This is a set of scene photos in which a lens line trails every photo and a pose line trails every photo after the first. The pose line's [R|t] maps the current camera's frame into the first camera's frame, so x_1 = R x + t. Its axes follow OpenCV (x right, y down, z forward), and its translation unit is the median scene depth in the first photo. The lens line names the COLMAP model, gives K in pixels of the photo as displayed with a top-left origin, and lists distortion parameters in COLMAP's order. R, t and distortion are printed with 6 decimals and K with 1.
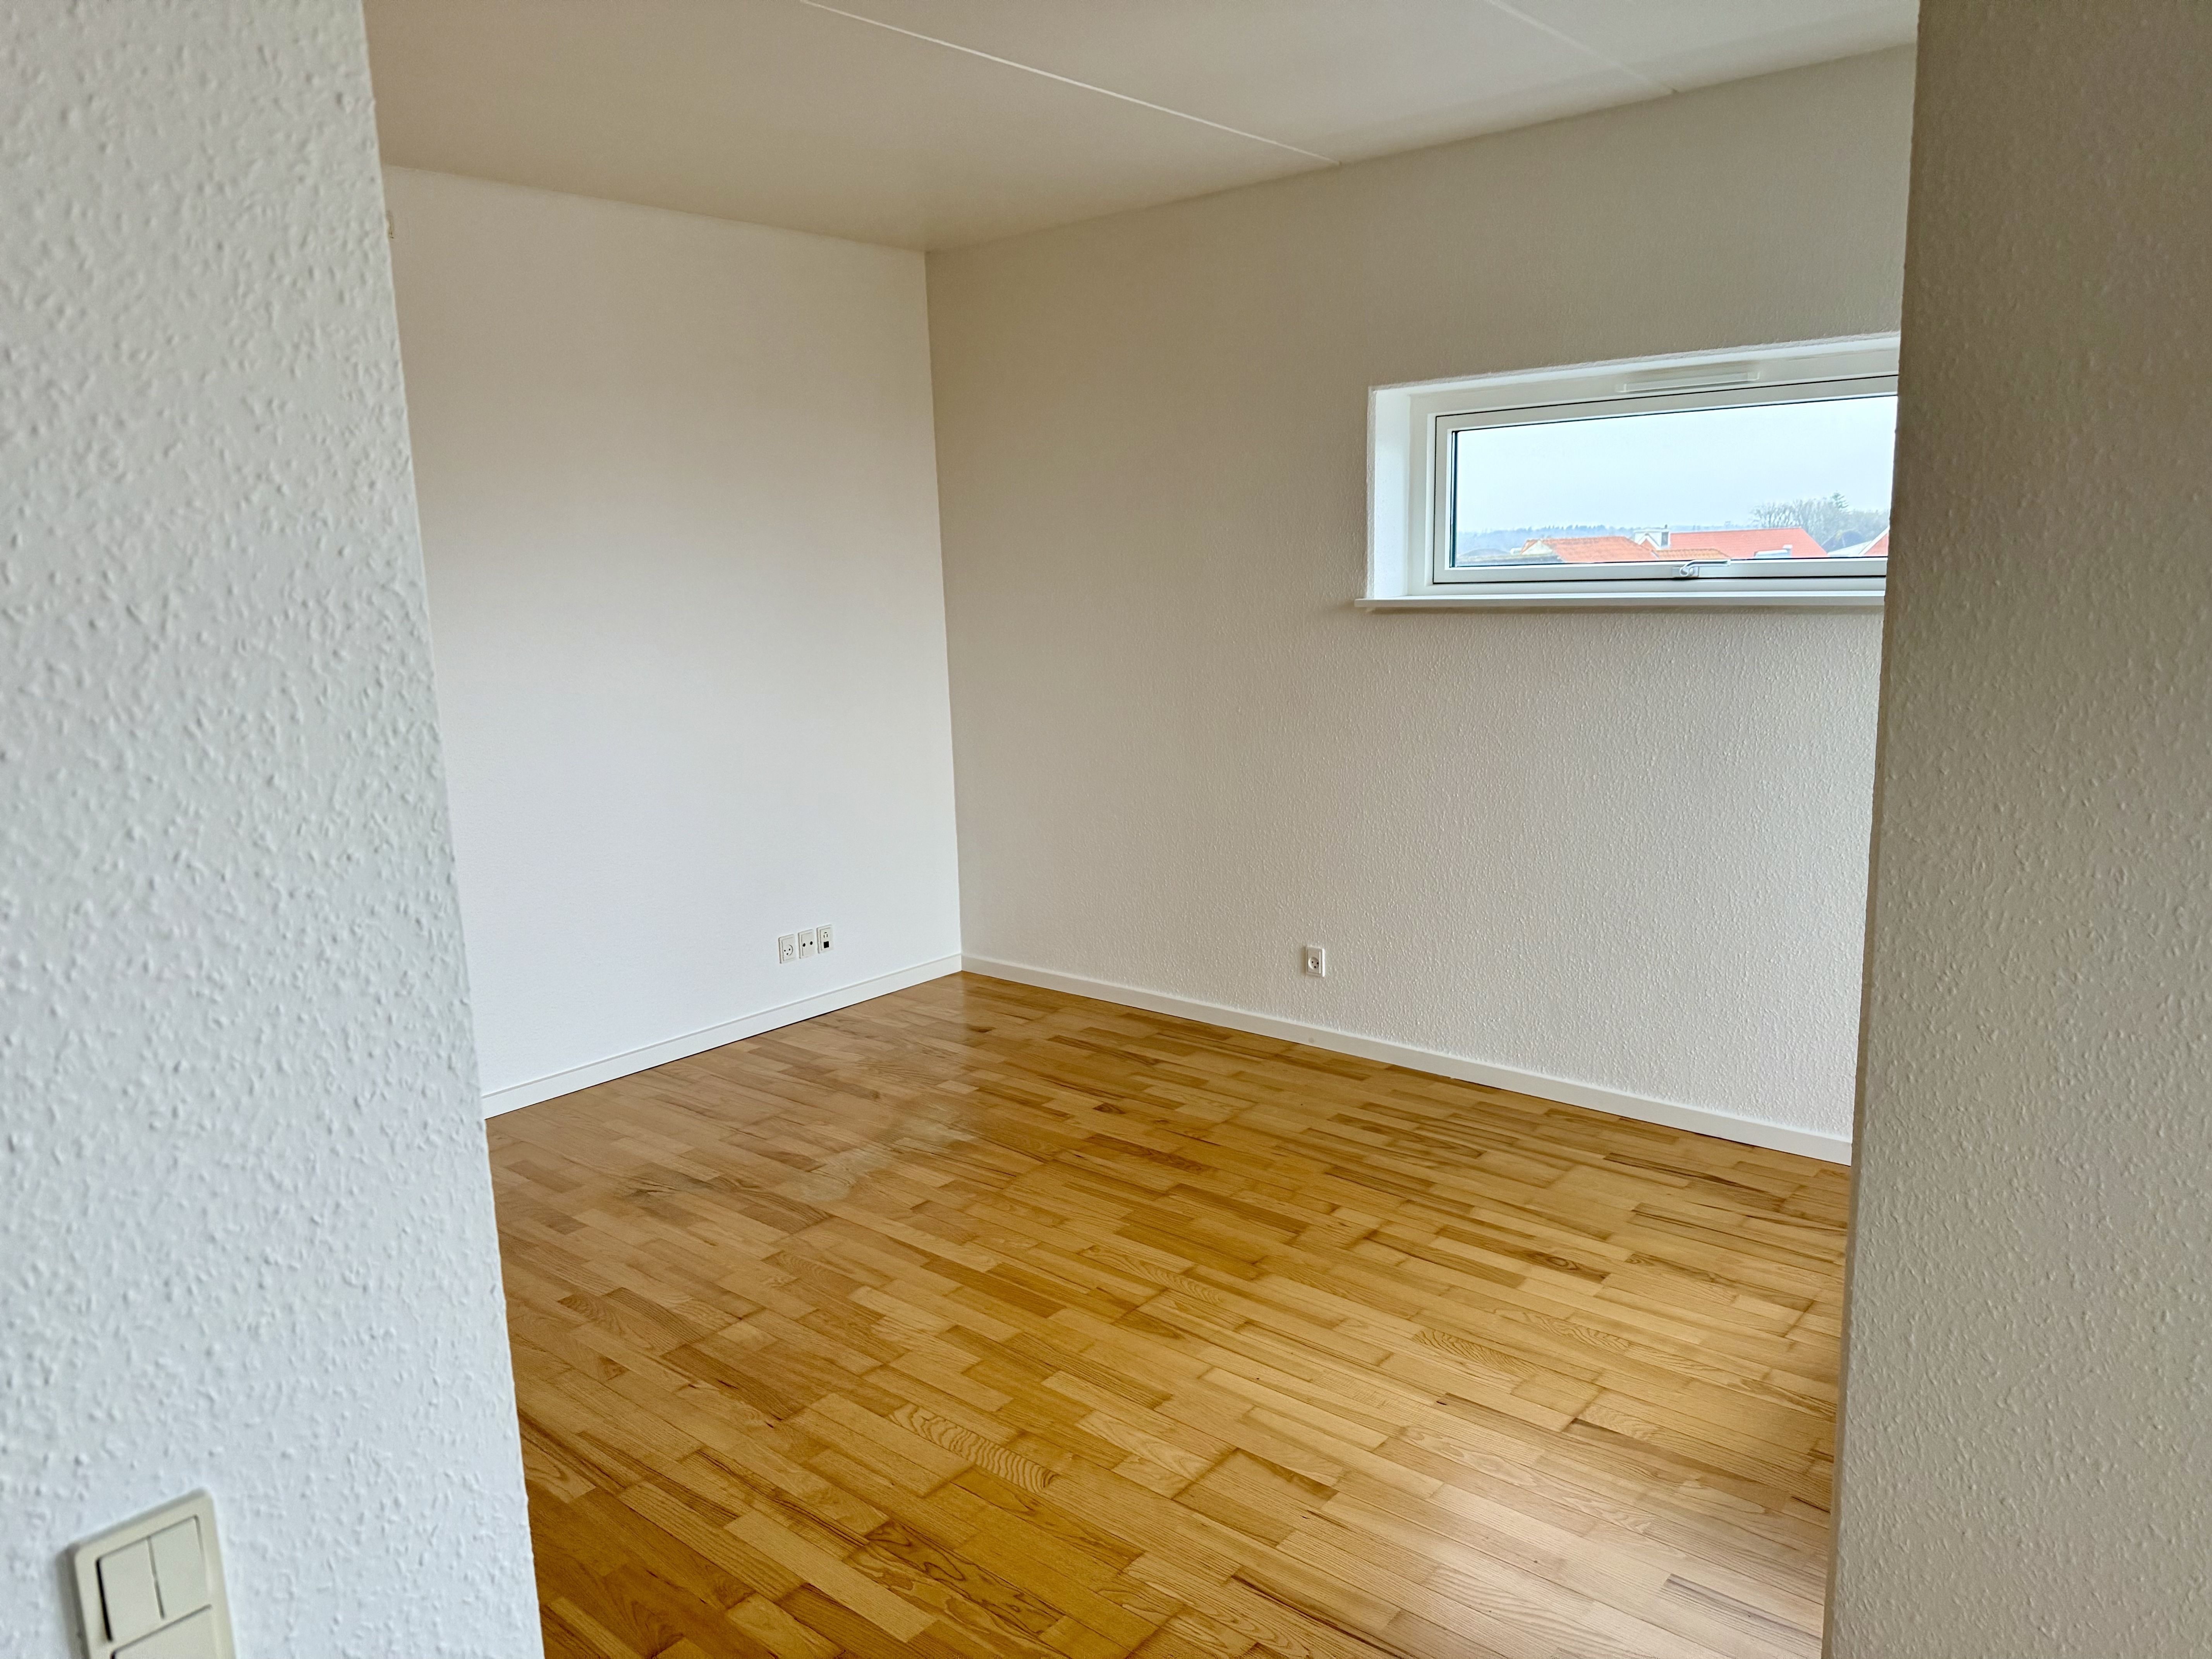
lens RADIAL K [[1577.2, 0, 1104.9], [0, 1577.2, 823.8], [0, 0, 1]] dist [0.033879, -0.046698]
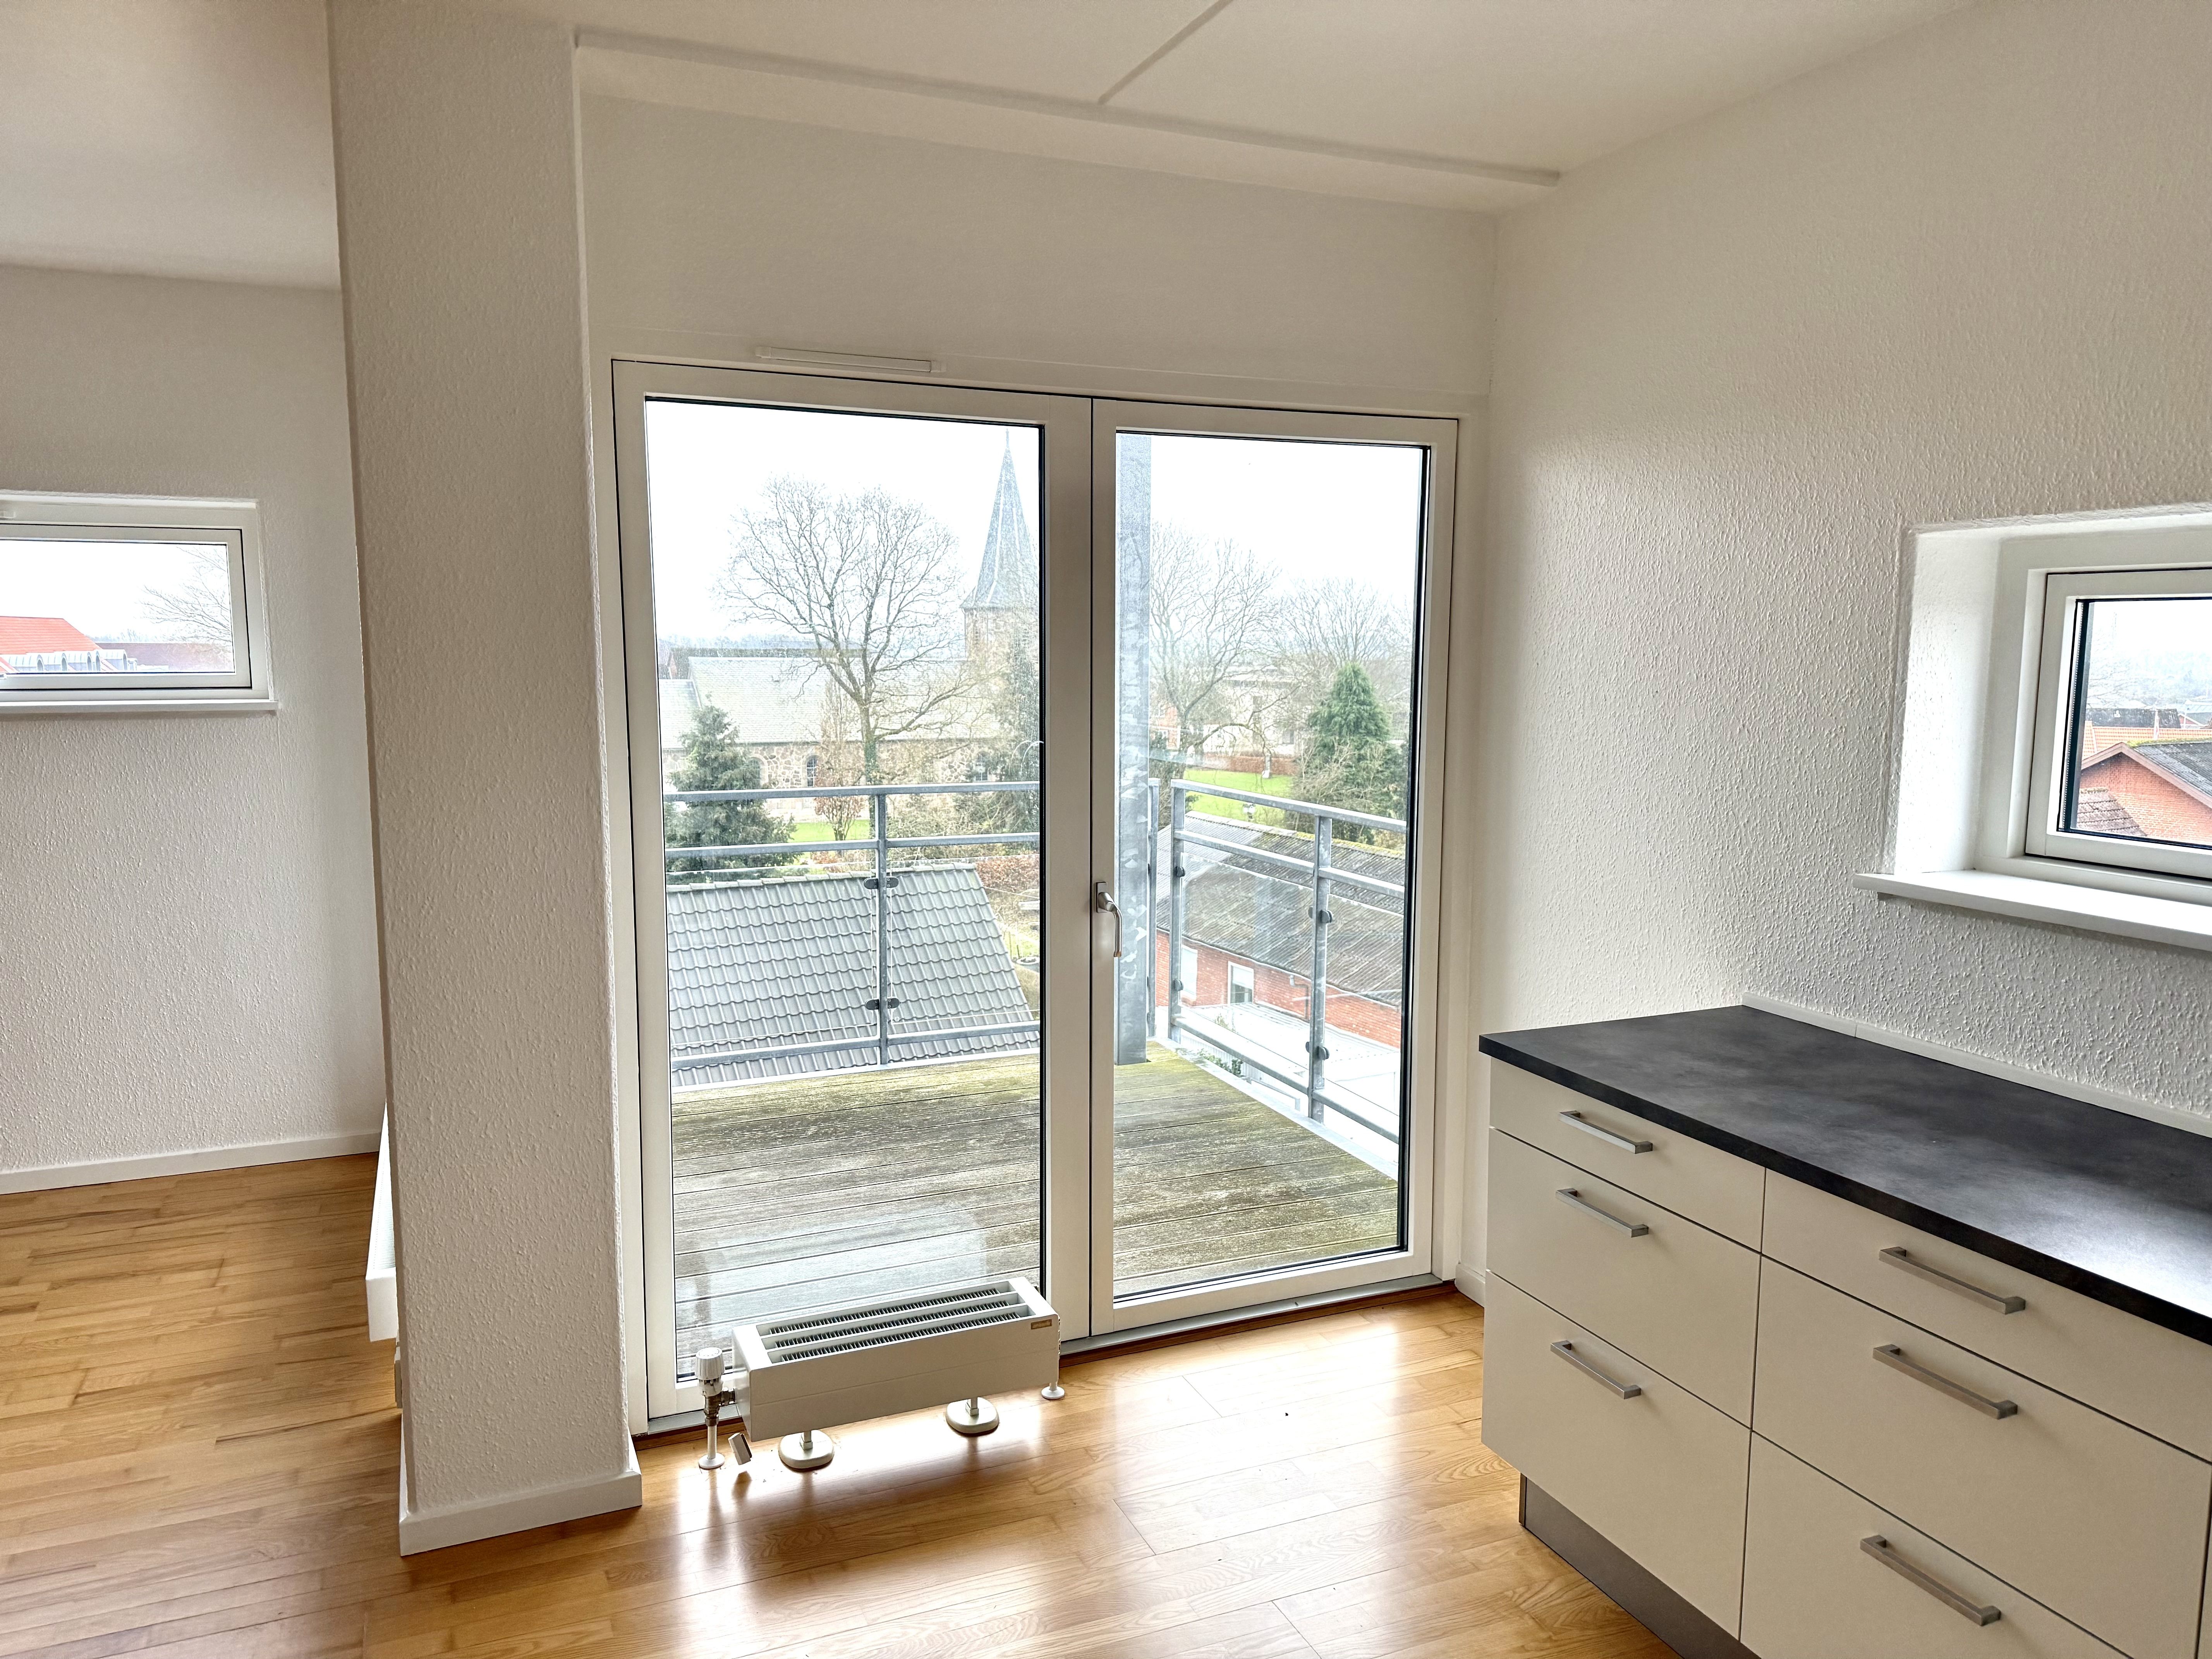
lens RADIAL K [[1577.2, 0, 1126.9], [0, 1577.2, 937.5], [0, 0, 1]] dist [0.033879, -0.046698]
pose [[0.439903, -0.134258, 0.887953, -0.329152], [0.136522, 0.987267, 0.081640, 0.042370], [-0.887608, 0.085311, 0.452631, -0.238650]]
